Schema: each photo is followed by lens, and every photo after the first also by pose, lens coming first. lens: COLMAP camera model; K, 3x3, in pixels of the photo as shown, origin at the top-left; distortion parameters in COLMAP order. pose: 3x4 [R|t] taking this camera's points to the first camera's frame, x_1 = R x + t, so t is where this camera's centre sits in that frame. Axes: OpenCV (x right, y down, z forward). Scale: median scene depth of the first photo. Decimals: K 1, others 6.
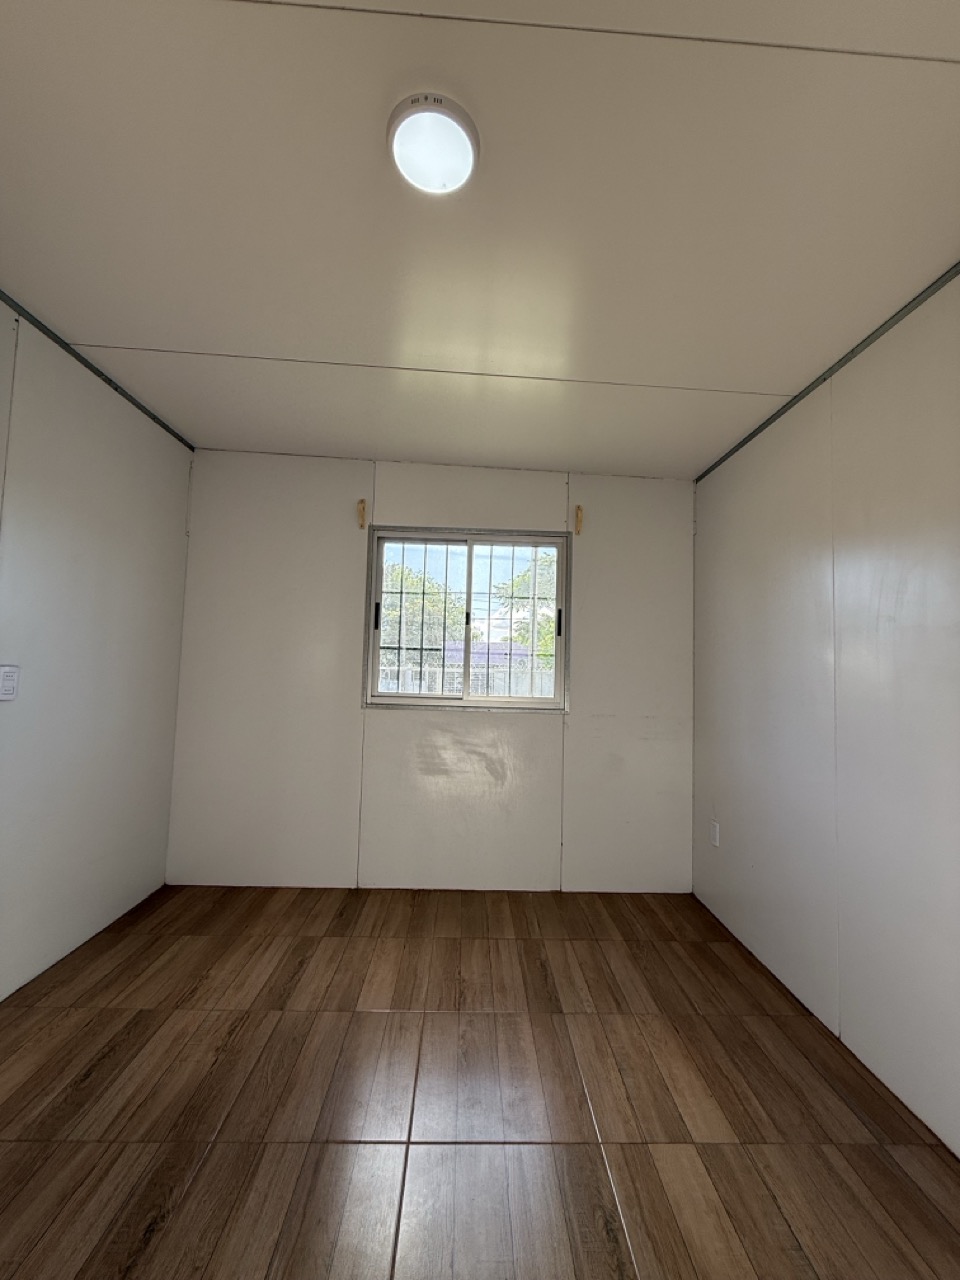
lens RADIAL K [[509.5, 0, 480.9], [0, 509.5, 635.7], [0, 0, 1]] dist [0.000541, 0.000556]
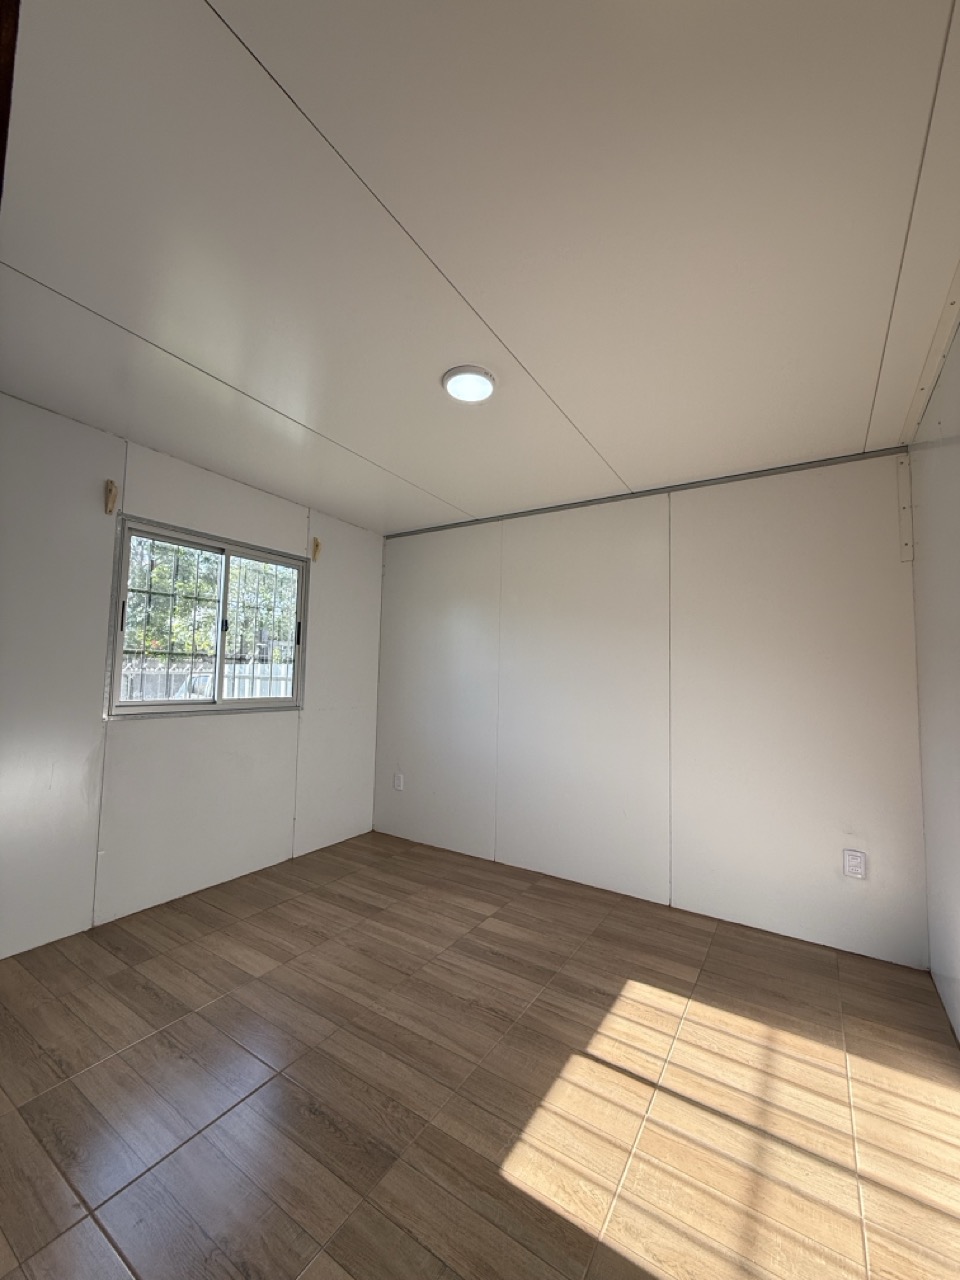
lens RADIAL K [[508.6, 0, 480.0], [0, 508.6, 640.0], [0, 0, 1]] dist [0.021442, 0.000043]
pose [[0.570581, 0.039125, 0.820309, -0.596028], [-0.057448, 0.998319, -0.007656, -0.026587], [-0.819230, -0.042757, 0.571870, -0.027159]]
